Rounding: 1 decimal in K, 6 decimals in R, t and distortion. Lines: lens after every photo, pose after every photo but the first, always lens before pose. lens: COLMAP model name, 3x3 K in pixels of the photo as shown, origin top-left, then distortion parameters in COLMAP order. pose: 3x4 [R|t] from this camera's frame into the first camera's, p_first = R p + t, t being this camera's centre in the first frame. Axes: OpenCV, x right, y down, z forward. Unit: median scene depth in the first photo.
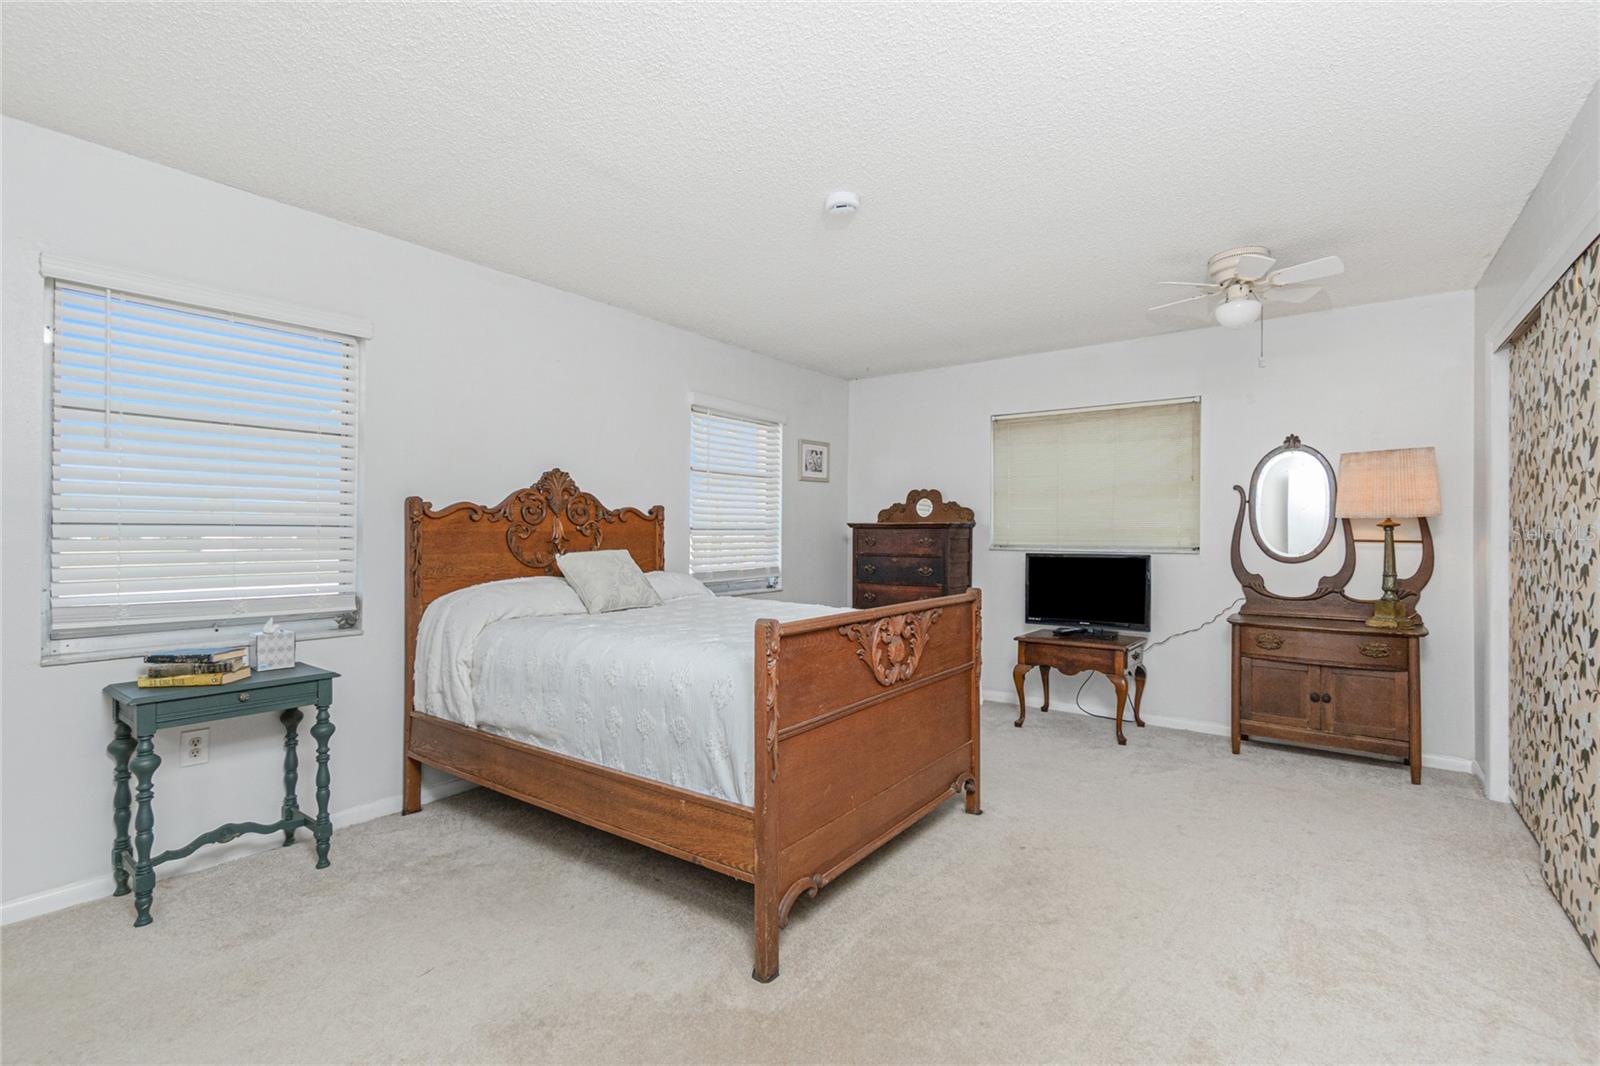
lens RADIAL K [[732.0, 0, 803.0], [0, 732.0, 528.7], [0, 0, 1]] dist [-0.000385, 0.000703]
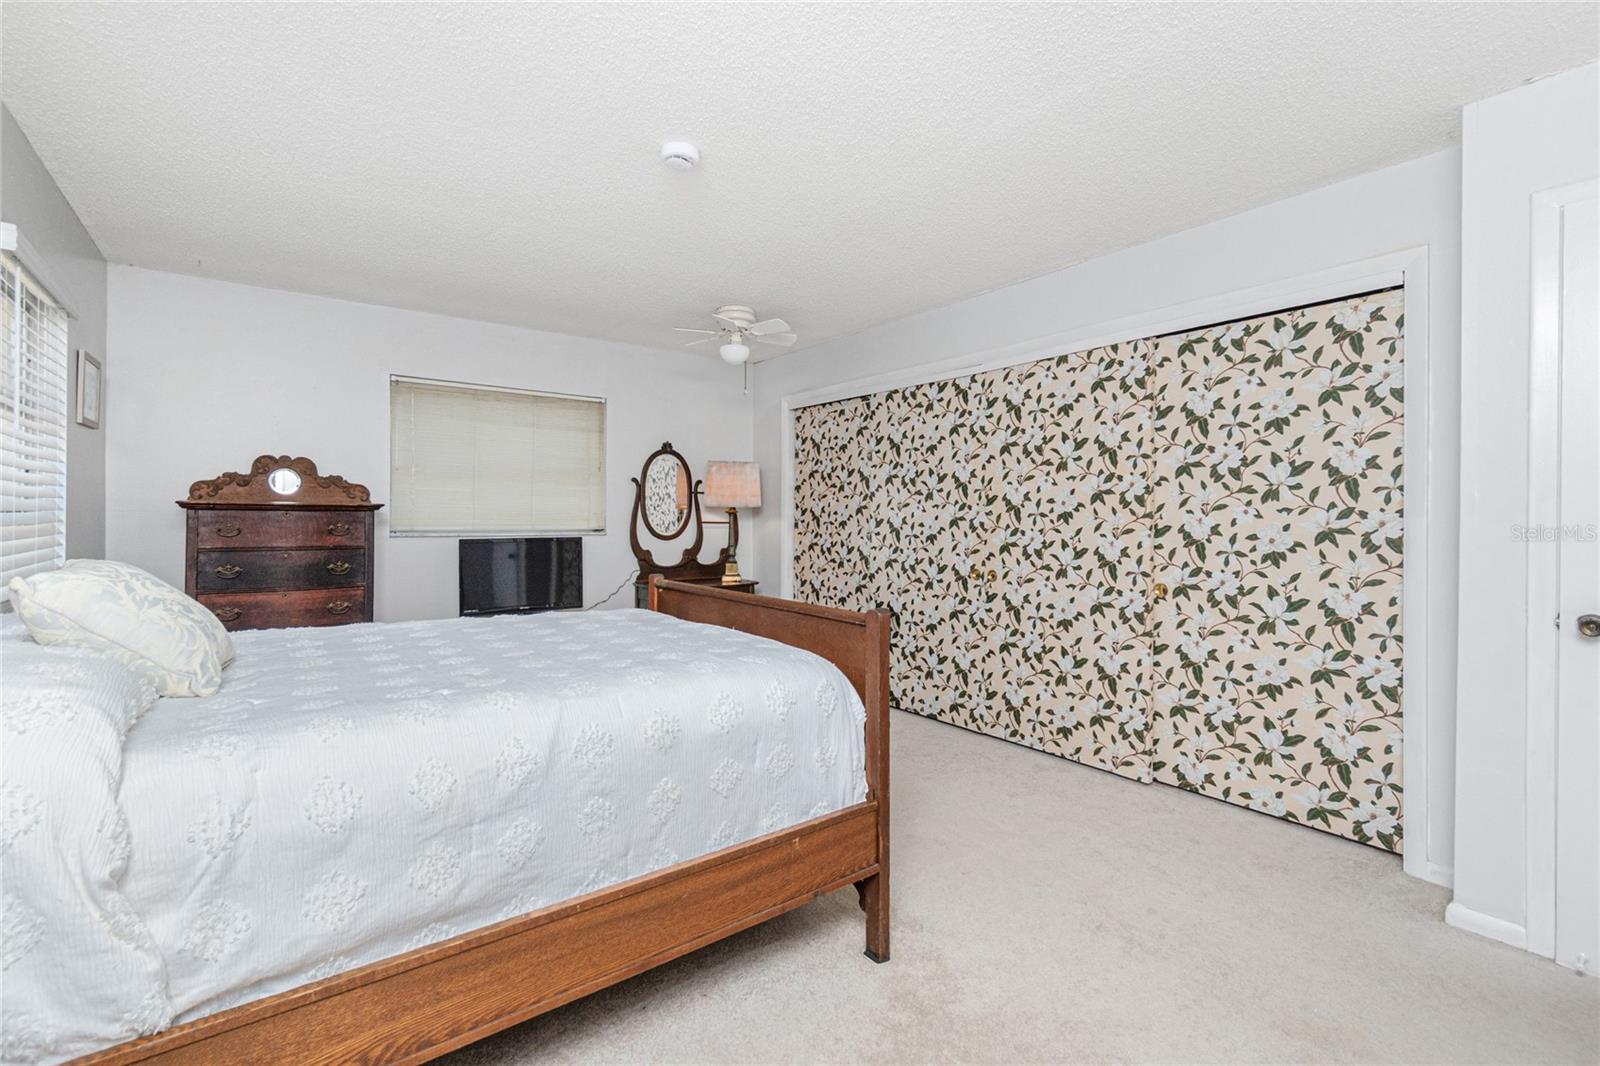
lens RADIAL K [[732.0, 0, 806.6], [0, 732.0, 527.7], [0, 0, 1]] dist [-0.000385, 0.000703]
pose [[0.267244, -0.015620, 0.963502, -0.476539], [-0.011376, 0.999748, 0.019363, -0.003374], [-0.963562, -0.016135, 0.266999, 0.375459]]
